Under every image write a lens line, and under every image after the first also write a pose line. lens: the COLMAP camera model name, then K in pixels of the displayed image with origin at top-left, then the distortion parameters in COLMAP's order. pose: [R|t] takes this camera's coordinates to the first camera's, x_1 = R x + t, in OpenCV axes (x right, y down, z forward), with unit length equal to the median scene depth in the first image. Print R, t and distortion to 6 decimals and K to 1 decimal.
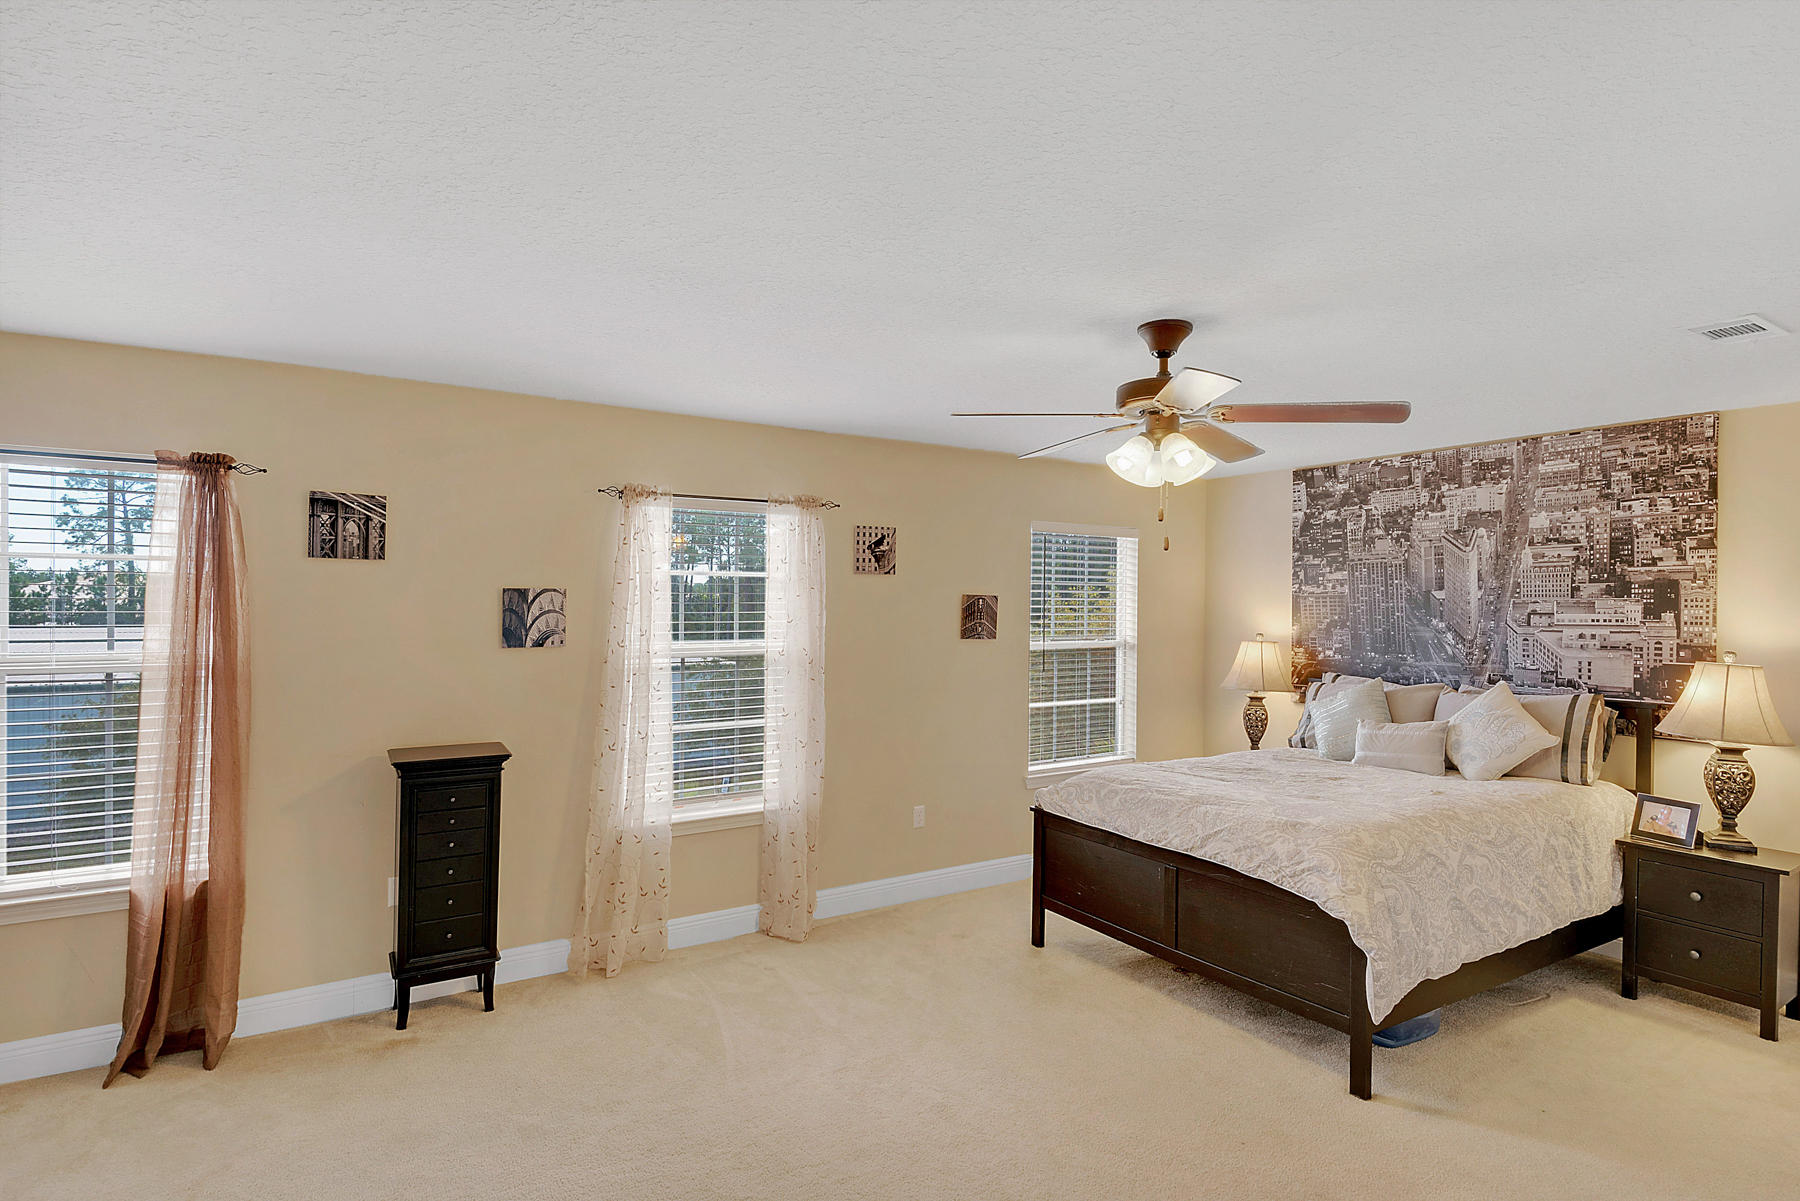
lens RADIAL K [[948.8, 0, 894.5], [0, 948.8, 606.1], [0, 0, 1]] dist [0.018146, -0.016339]
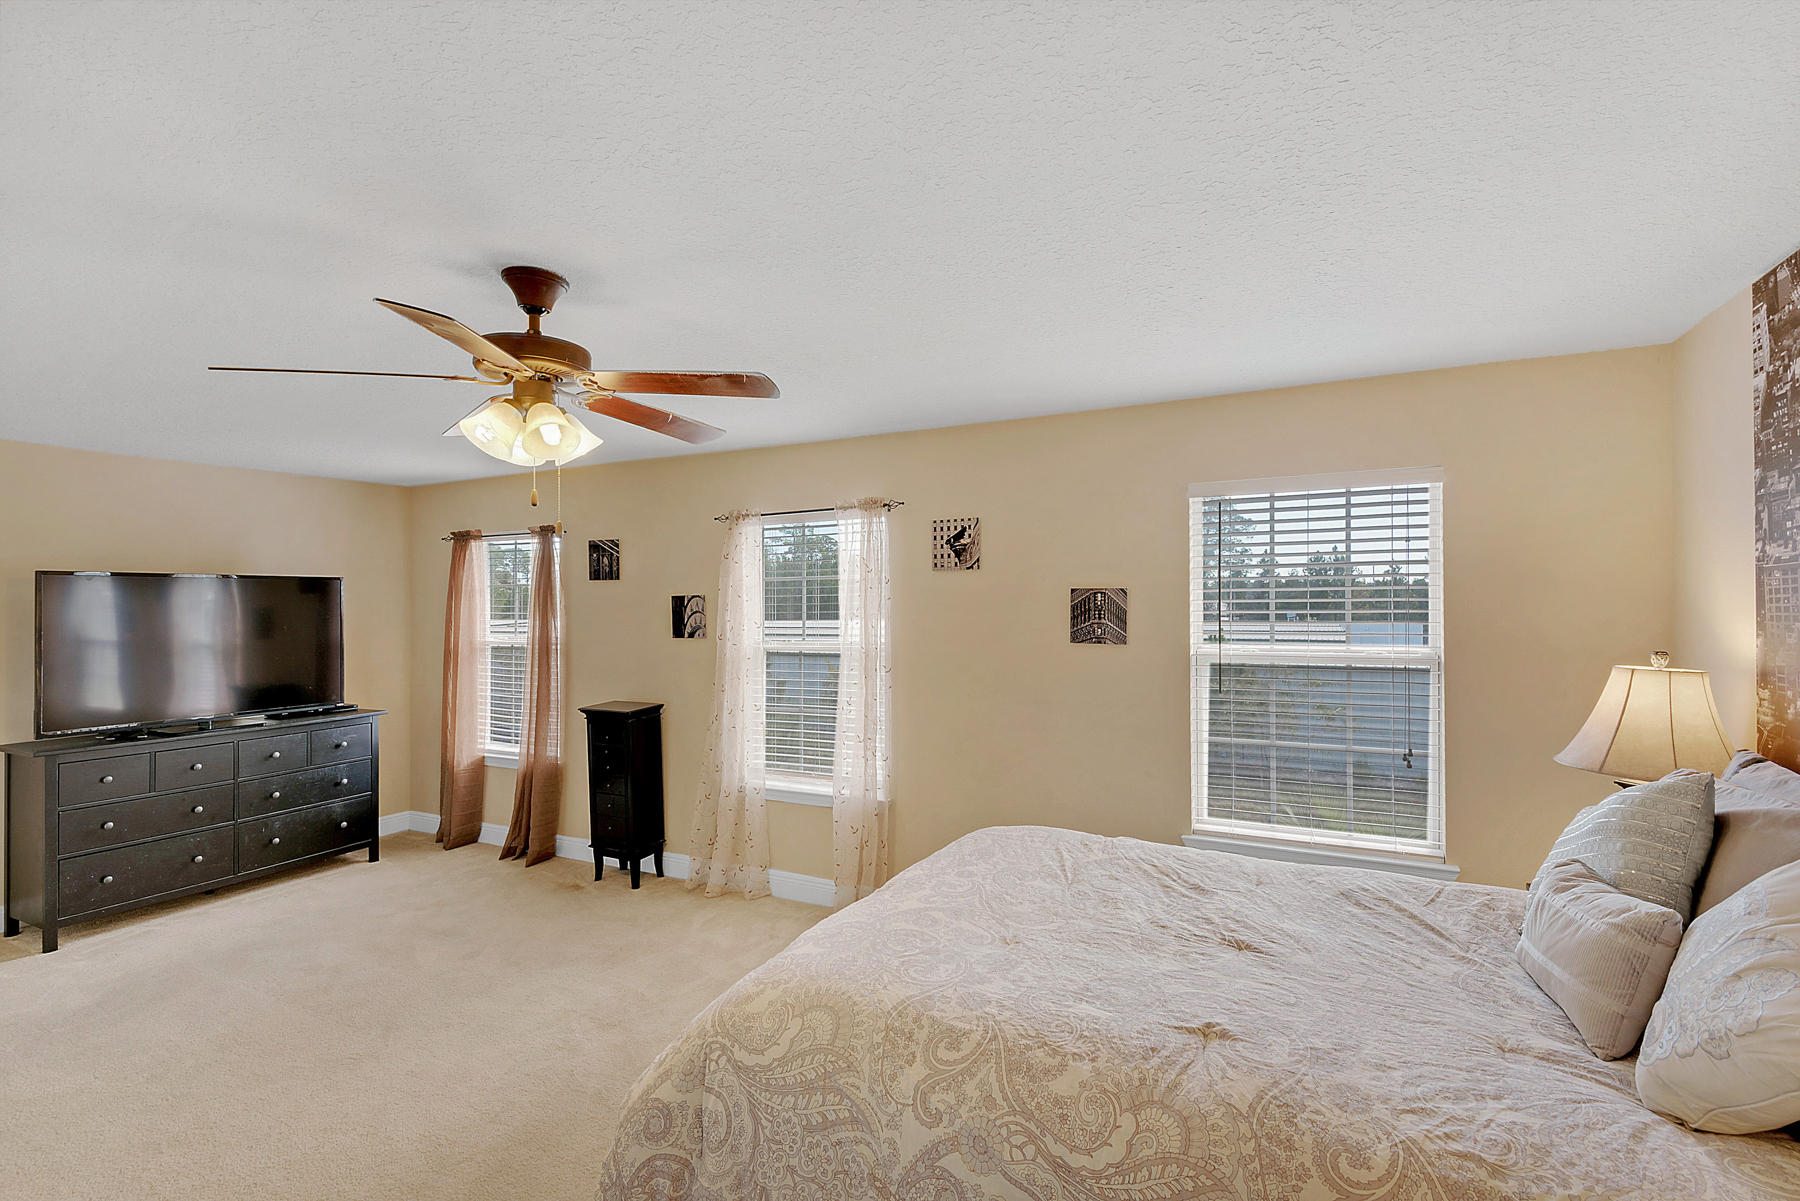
lens RADIAL K [[813.9, 0, 894.5], [0, 813.9, 598.4], [0, 0, 1]] dist [0.003041, -0.000773]
pose [[0.494742, -0.019237, -0.868827, 0.690932], [0.009472, 0.999815, -0.016743, 0.007487], [0.868988, 0.000054, 0.494833, 0.591806]]
